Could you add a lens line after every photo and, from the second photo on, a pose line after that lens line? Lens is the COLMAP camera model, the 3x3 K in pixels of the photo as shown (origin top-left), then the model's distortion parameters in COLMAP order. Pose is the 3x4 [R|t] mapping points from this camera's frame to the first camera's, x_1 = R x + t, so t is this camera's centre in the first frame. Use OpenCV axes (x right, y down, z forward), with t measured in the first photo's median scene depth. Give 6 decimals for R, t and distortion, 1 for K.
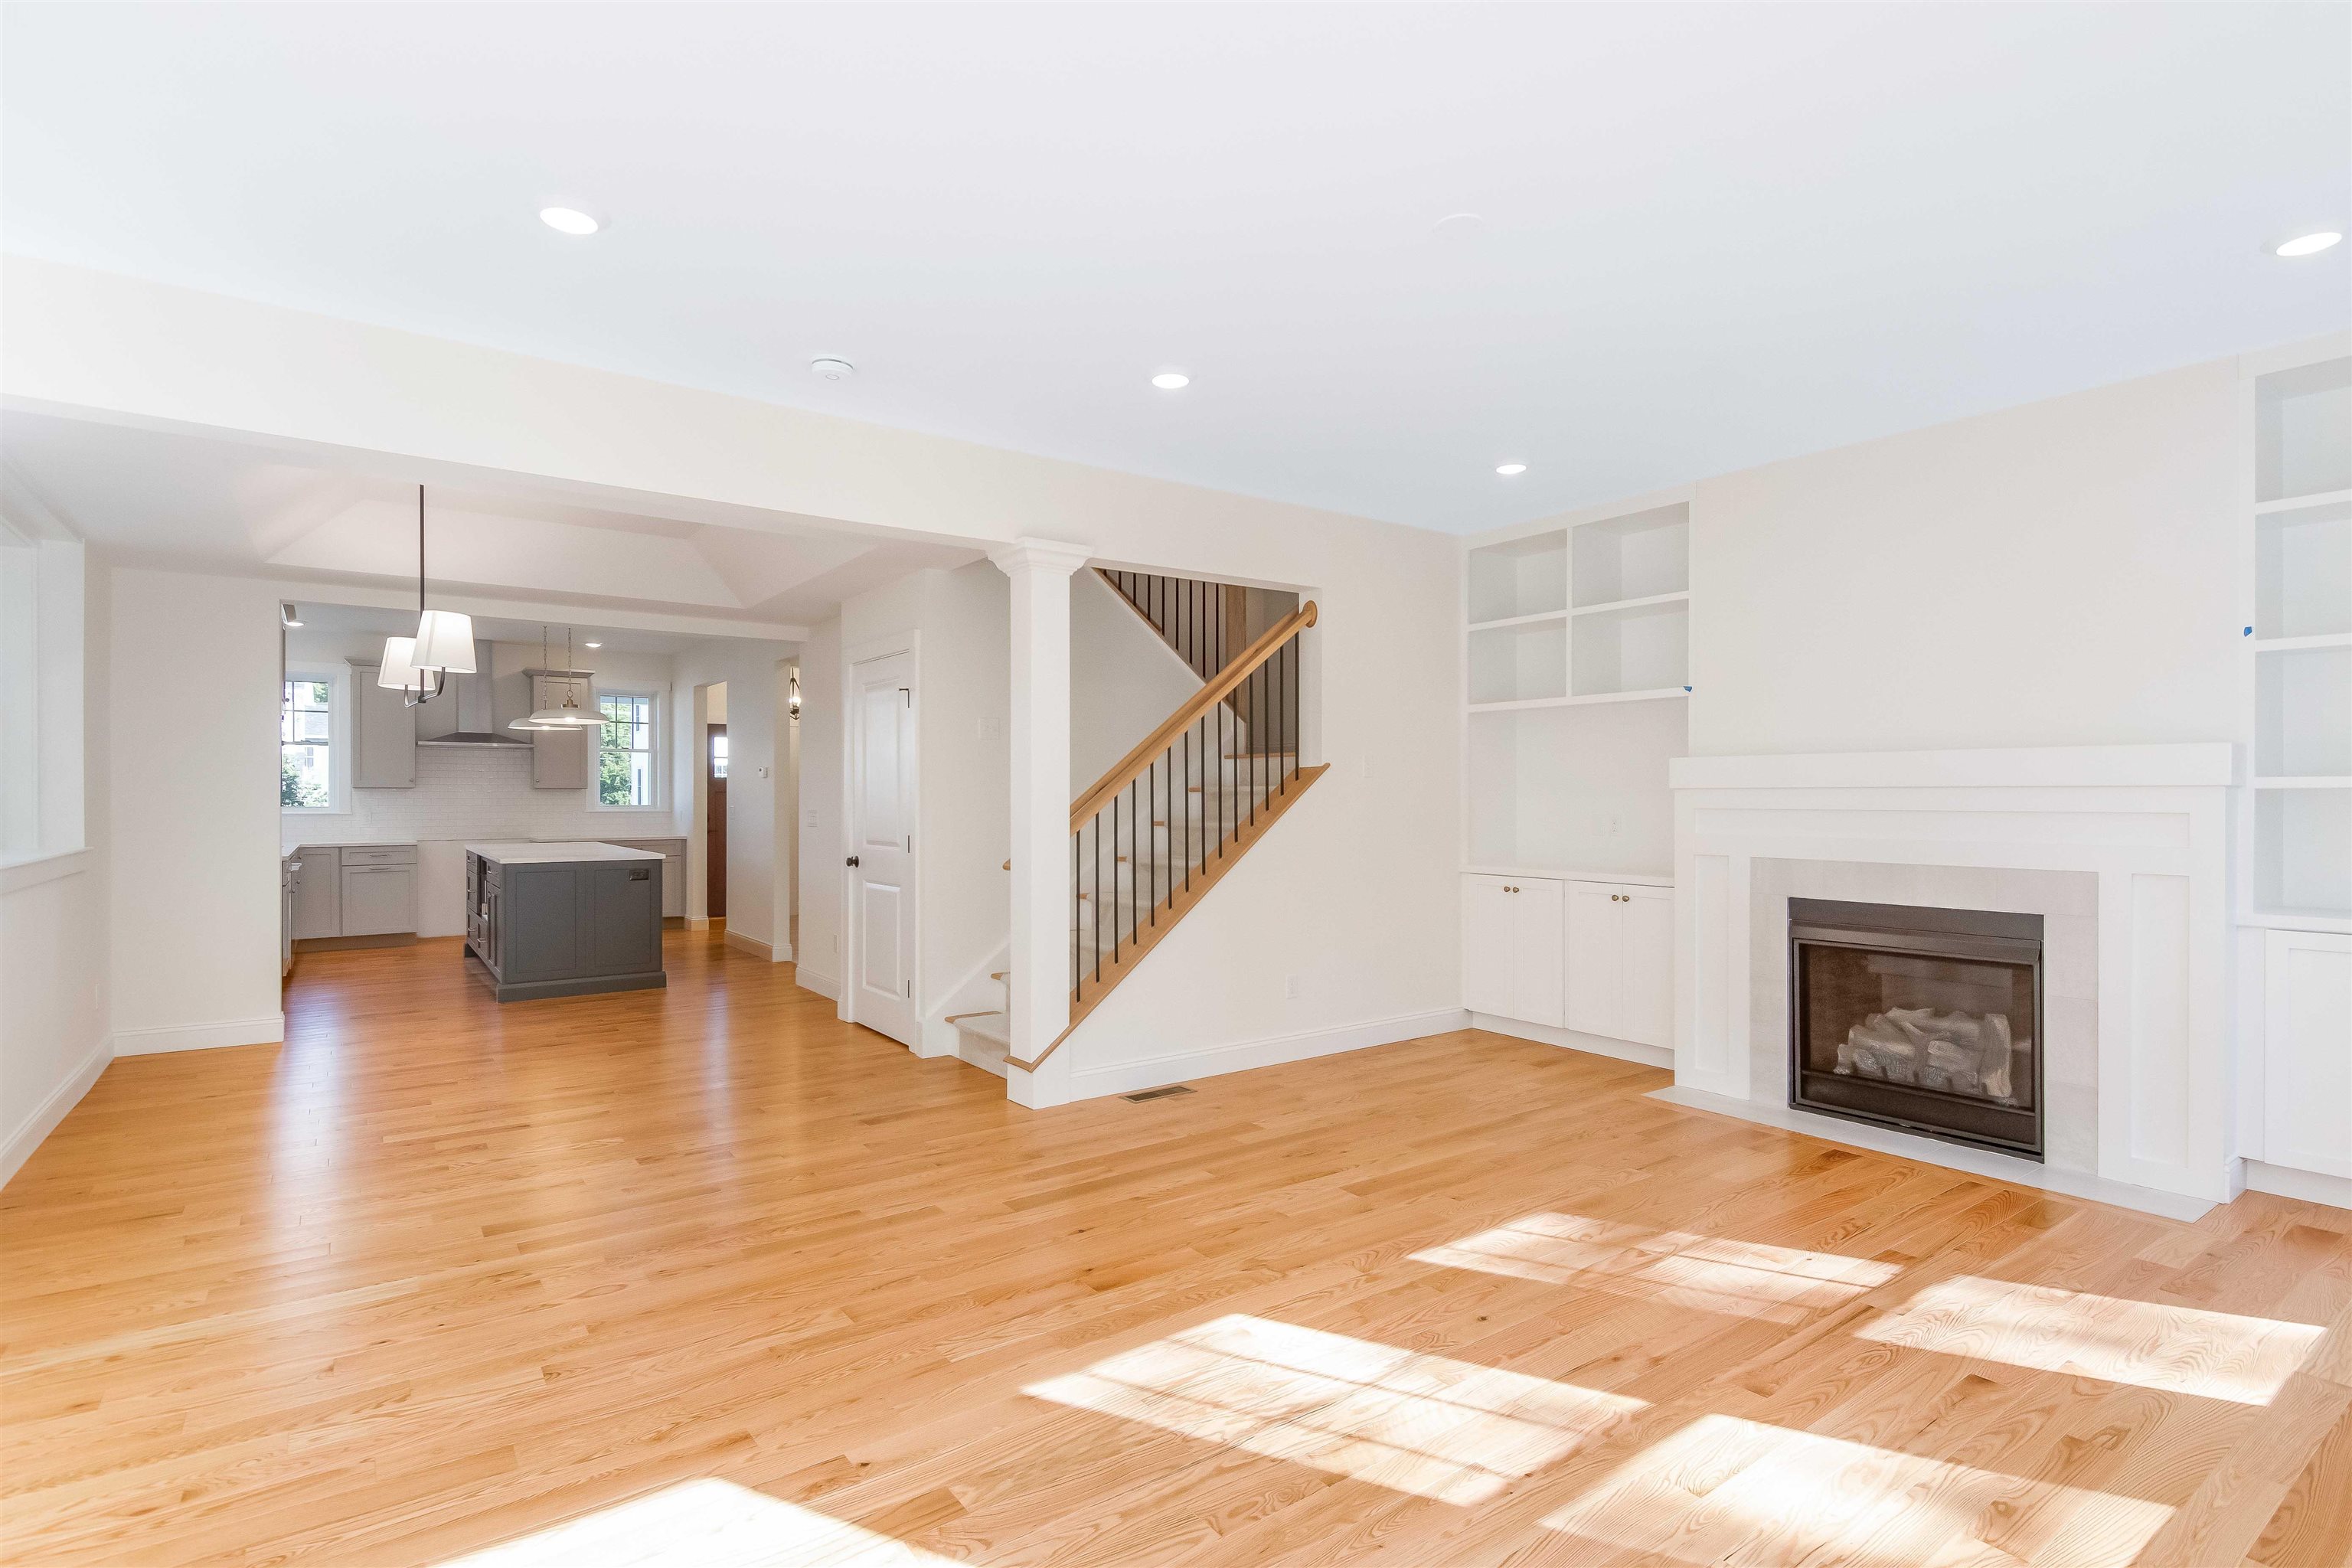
lens RADIAL K [[1146.2, 0, 1174.5], [0, 1146.2, 792.9], [0, 0, 1]] dist [-0.003786, -0.000898]
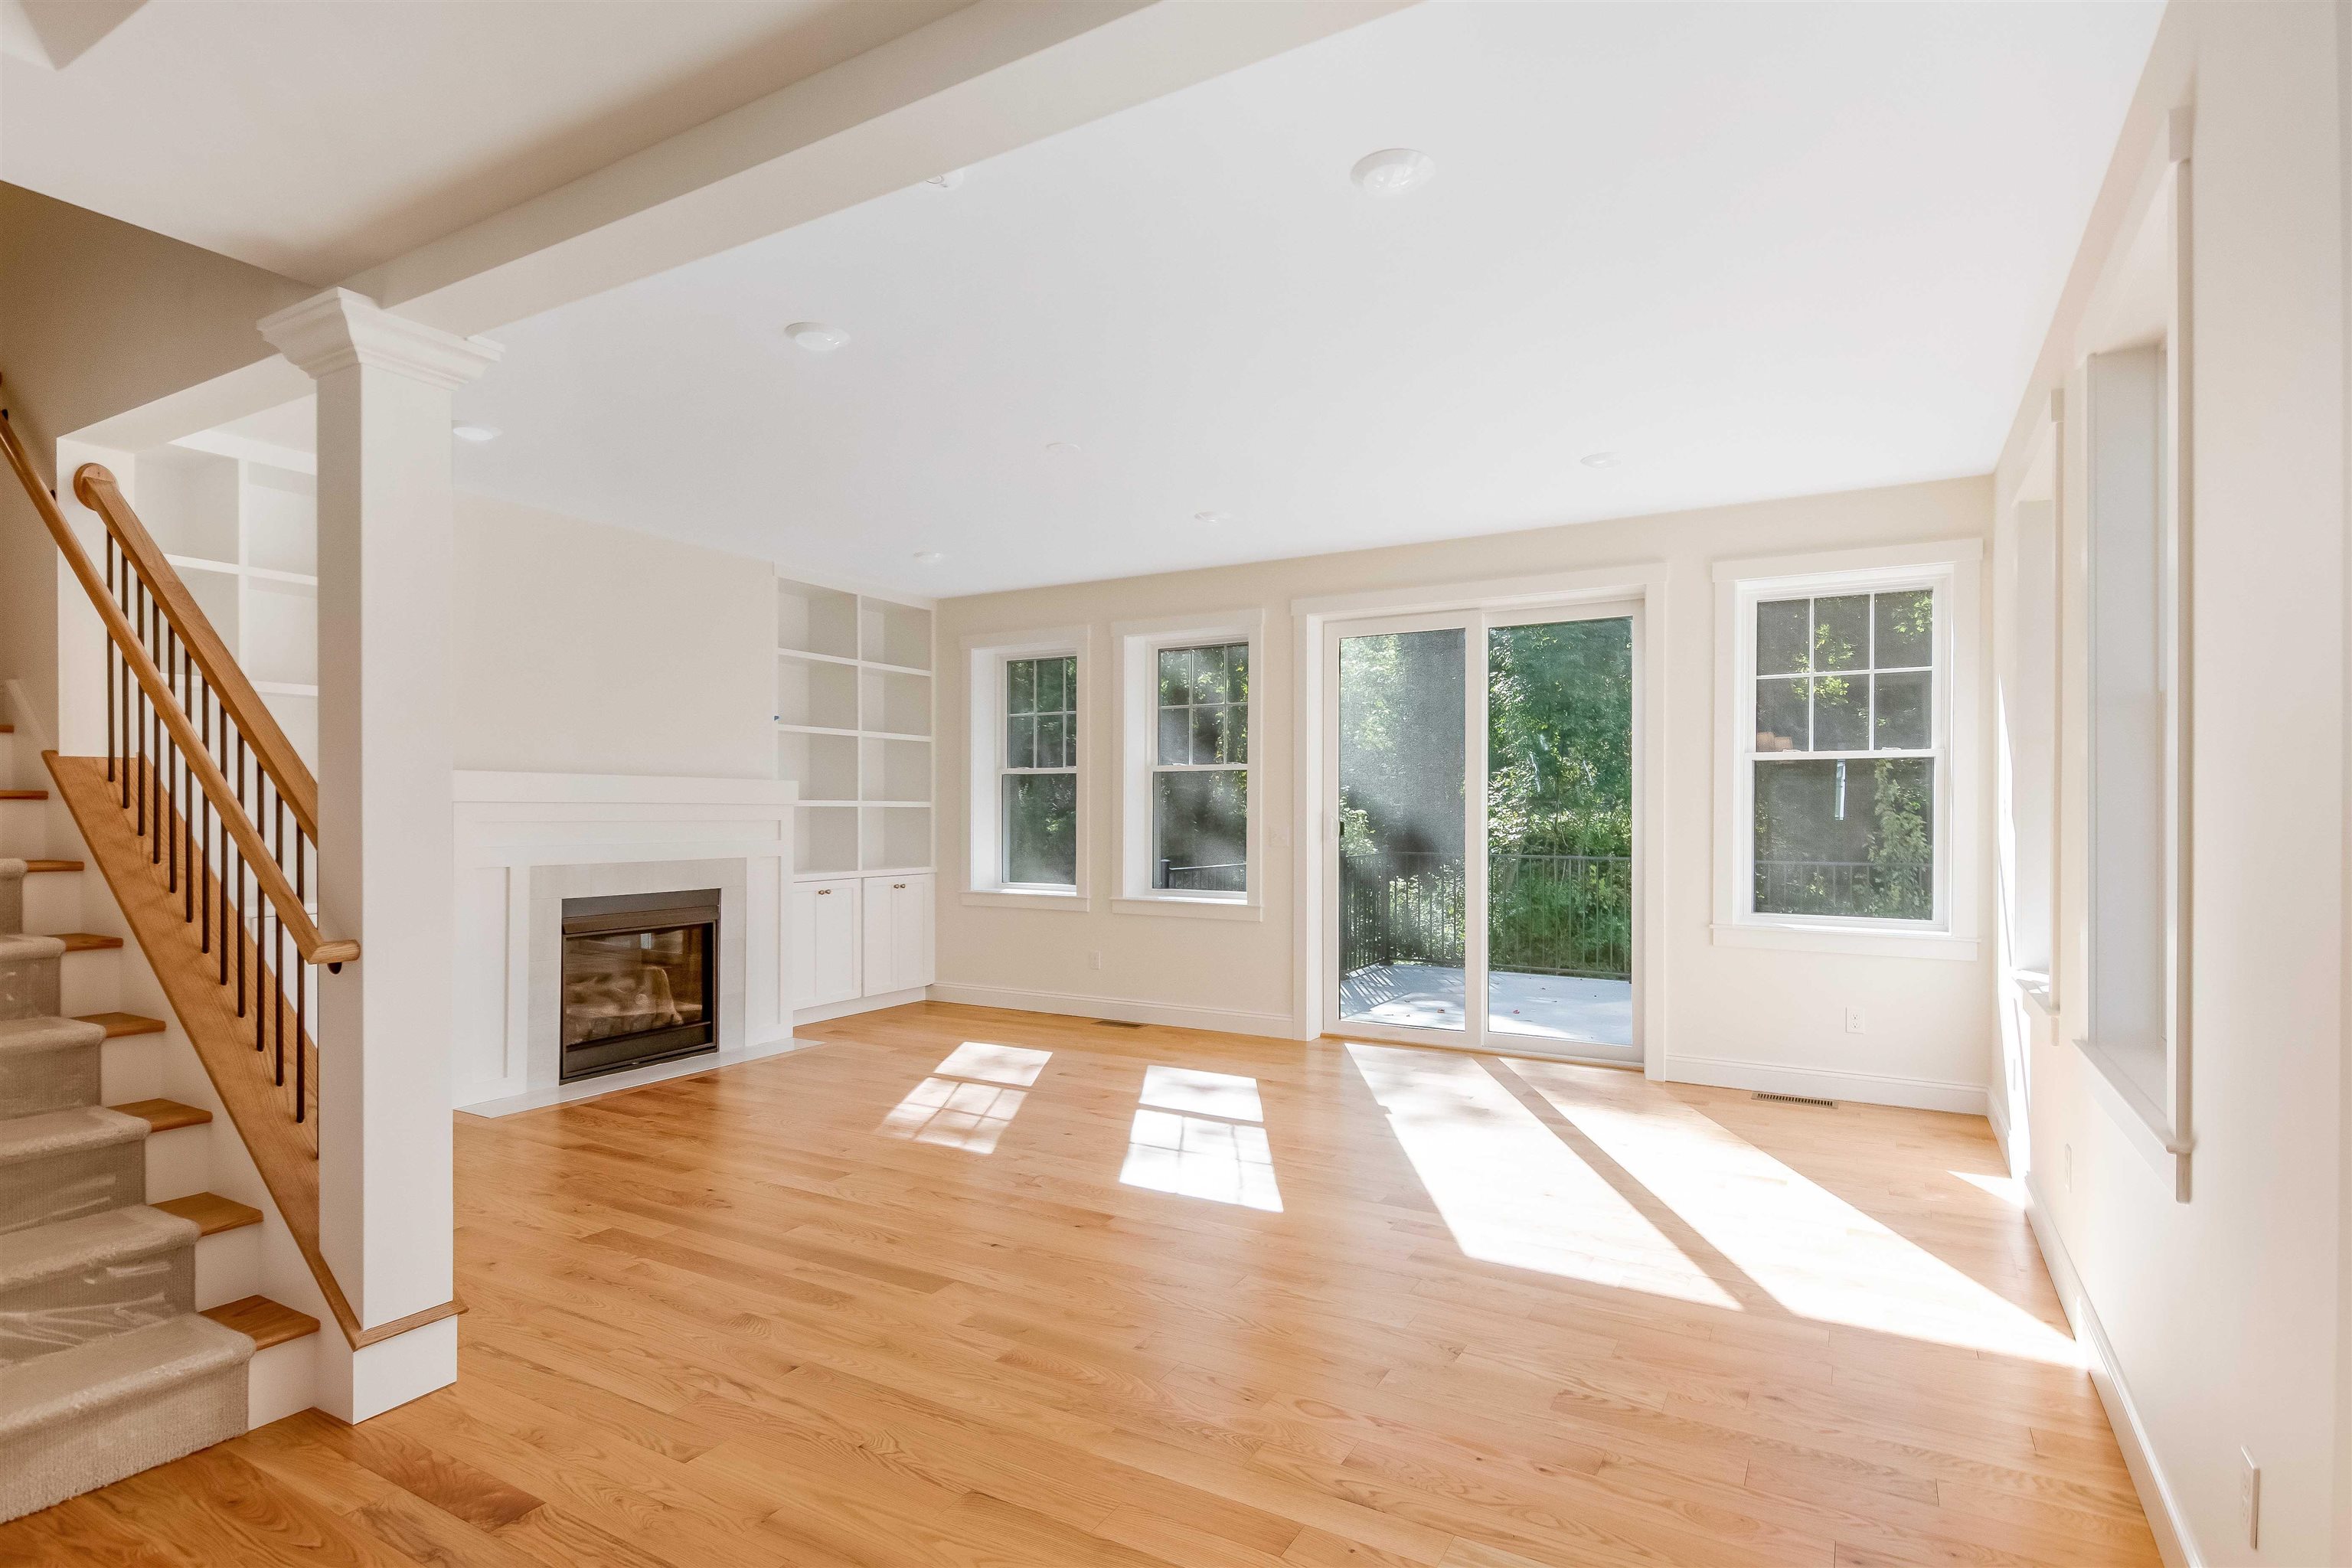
lens RADIAL K [[1192.2, 0, 1176.9], [0, 1192.2, 796.4], [0, 0, 1]] dist [0.002690, 0.000233]
pose [[-0.404302, 0.008663, 0.914585, -0.921530], [-0.004230, 0.999927, -0.011341, -0.000178], [-0.914616, -0.008454, -0.404235, 1.063922]]
